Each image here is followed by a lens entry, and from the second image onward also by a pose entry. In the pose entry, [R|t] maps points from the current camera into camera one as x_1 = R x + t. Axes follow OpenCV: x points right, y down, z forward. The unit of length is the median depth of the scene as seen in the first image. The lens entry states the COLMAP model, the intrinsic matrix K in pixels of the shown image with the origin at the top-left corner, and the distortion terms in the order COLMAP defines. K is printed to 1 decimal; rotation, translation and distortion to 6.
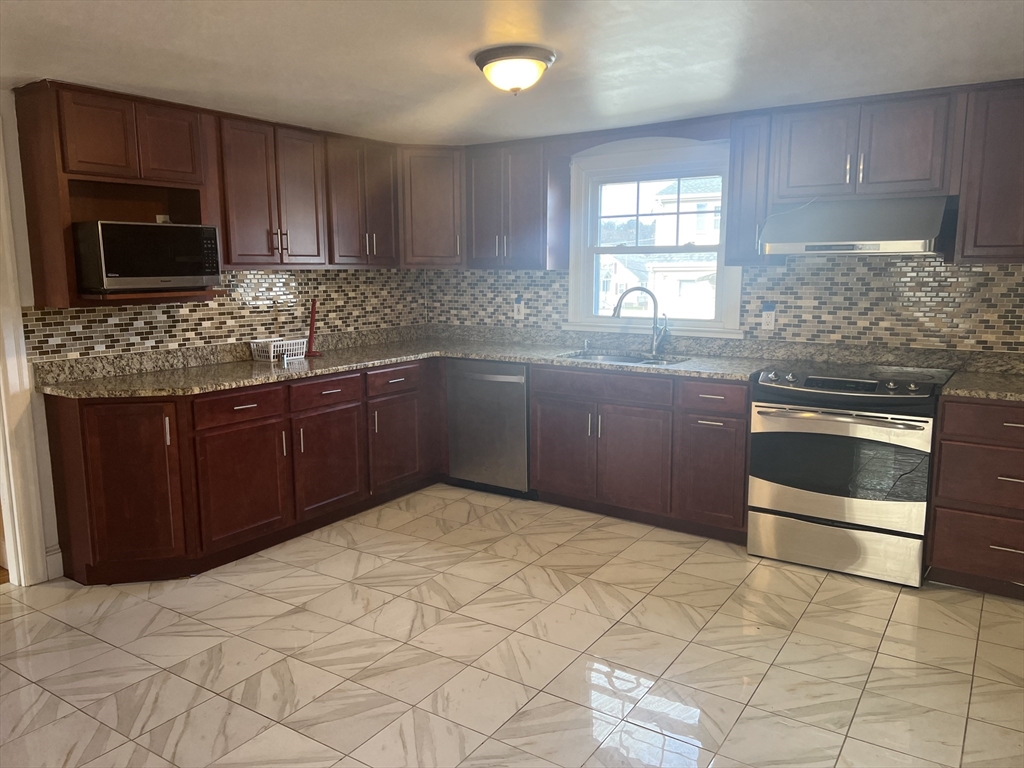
lens RADIAL K [[770.3, 0, 512.0], [0, 770.3, 384.0], [0, 0, 1]] dist [0.101519, -0.137021]
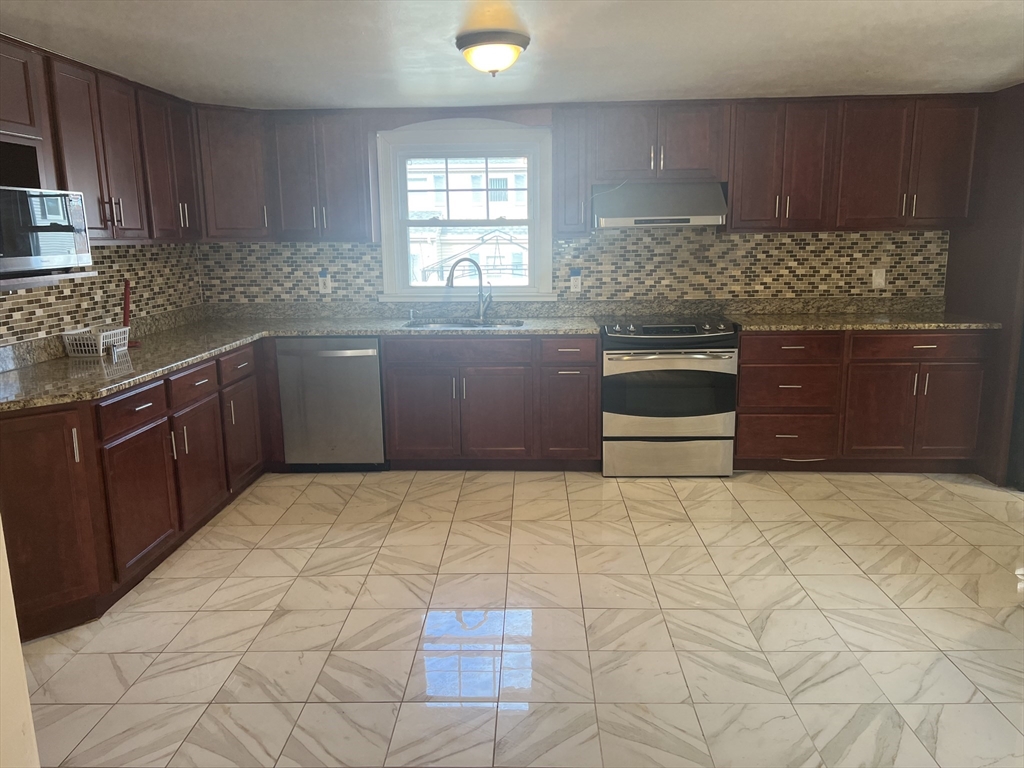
lens RADIAL K [[770.3, 0, 512.0], [0, 770.3, 384.0], [0, 0, 1]] dist [0.101519, -0.137021]
pose [[0.845507, -0.109286, 0.522662, -0.407718], [0.091478, 0.994006, 0.059859, -0.009565], [-0.526071, -0.002800, 0.850436, 0.052801]]
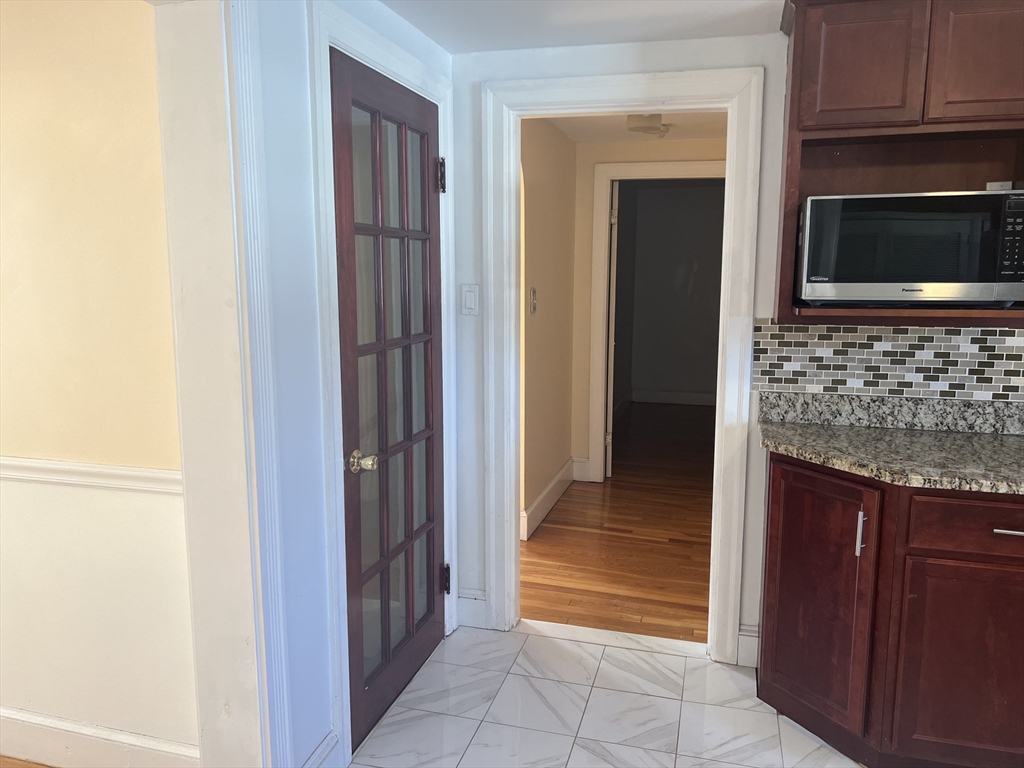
lens RADIAL K [[770.3, 0, 512.0], [0, 770.3, 384.0], [0, 0, 1]] dist [0.101519, -0.137021]
pose [[0.309665, 0.147511, -0.939334, 0.030384], [-0.148139, 0.983315, 0.105581, -0.068663], [0.939235, 0.106457, 0.326350, 0.453448]]
